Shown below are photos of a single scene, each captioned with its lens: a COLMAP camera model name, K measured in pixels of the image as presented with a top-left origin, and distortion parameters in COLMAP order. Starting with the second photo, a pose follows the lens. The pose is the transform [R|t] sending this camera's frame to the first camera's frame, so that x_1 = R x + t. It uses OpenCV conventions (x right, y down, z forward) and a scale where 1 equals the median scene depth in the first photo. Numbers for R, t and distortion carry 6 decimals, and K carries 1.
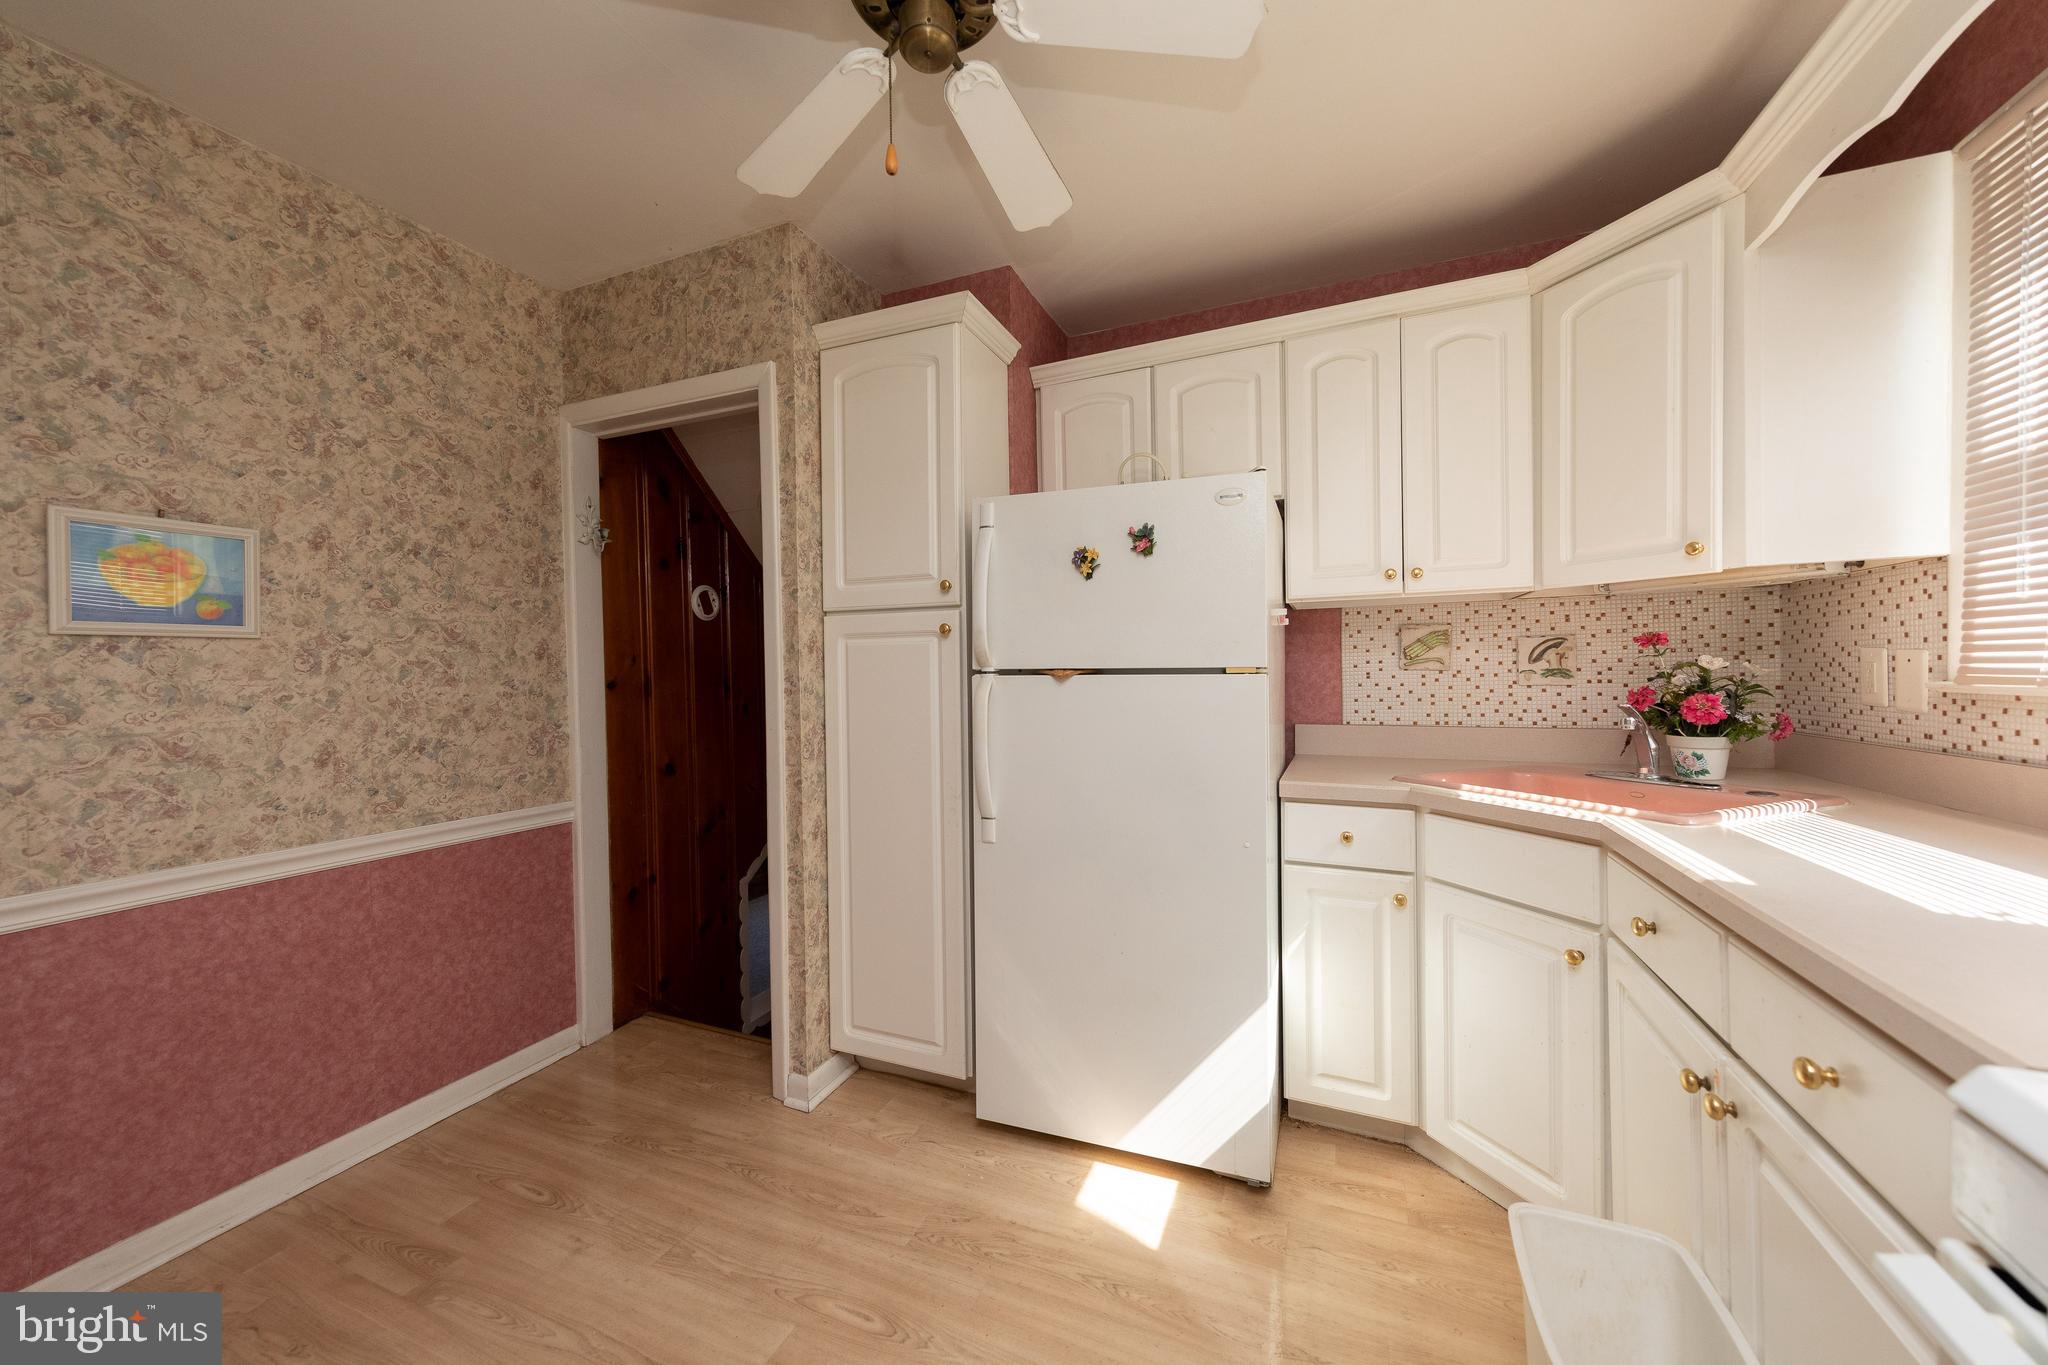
lens RADIAL K [[753.7, 0, 1025.8], [0, 753.7, 675.7], [0, 0, 1]] dist [0.010839, -0.000220]
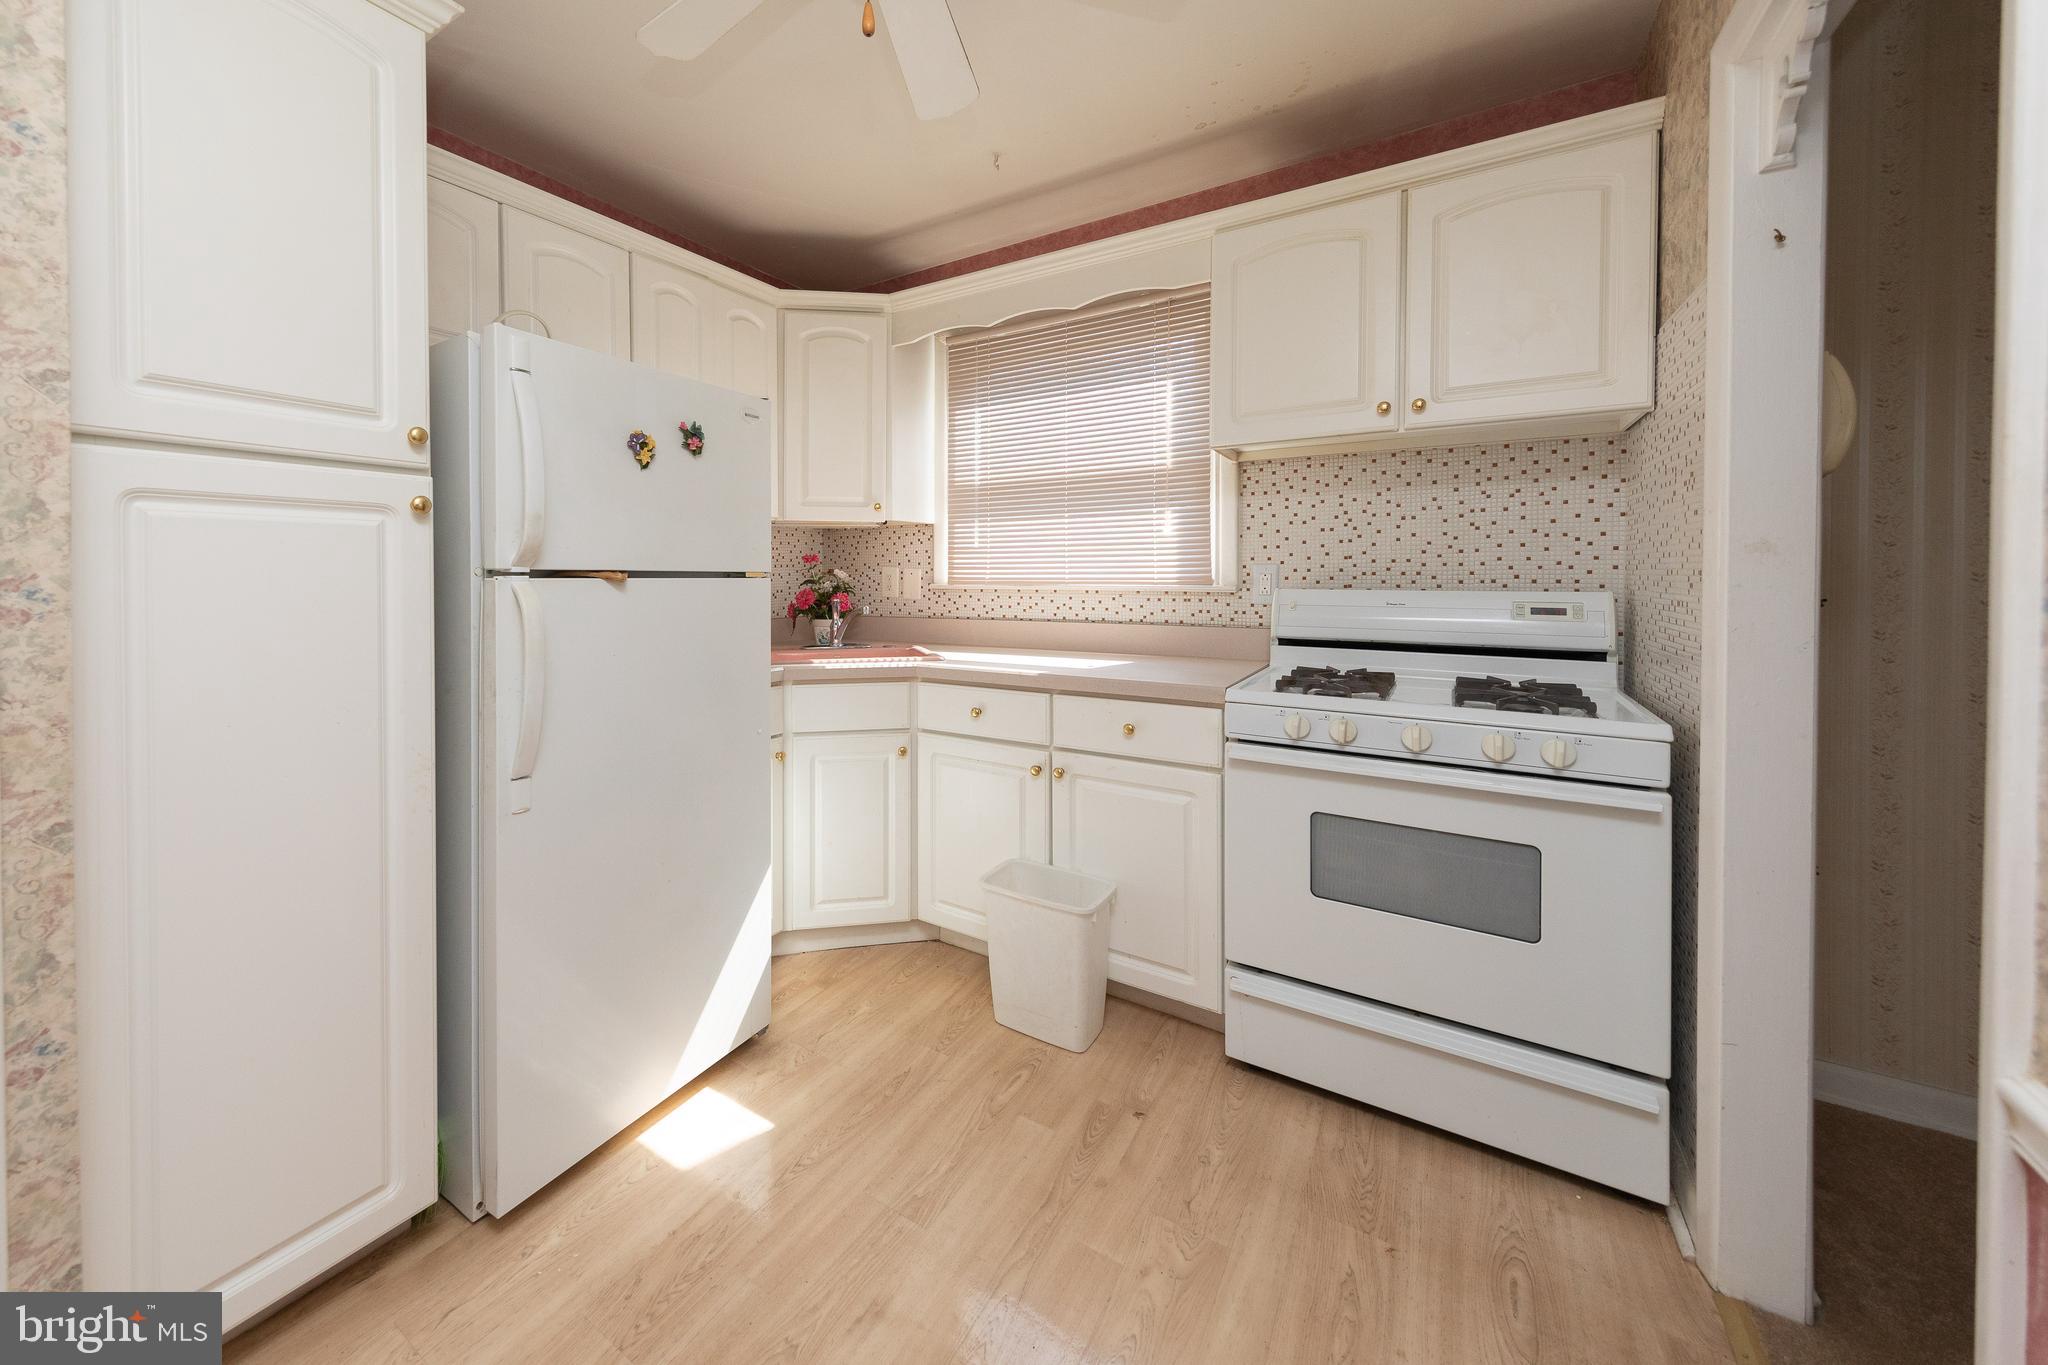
lens RADIAL K [[729.6, 0, 974.6], [0, 729.6, 578.8], [0, 0, 1]] dist [0.002130, 0.000044]
pose [[0.185035, 0.006317, 0.982712, -0.693352], [0.009813, 0.999918, -0.008275, 0.010683], [-0.982683, 0.011174, 0.184958, 0.476636]]
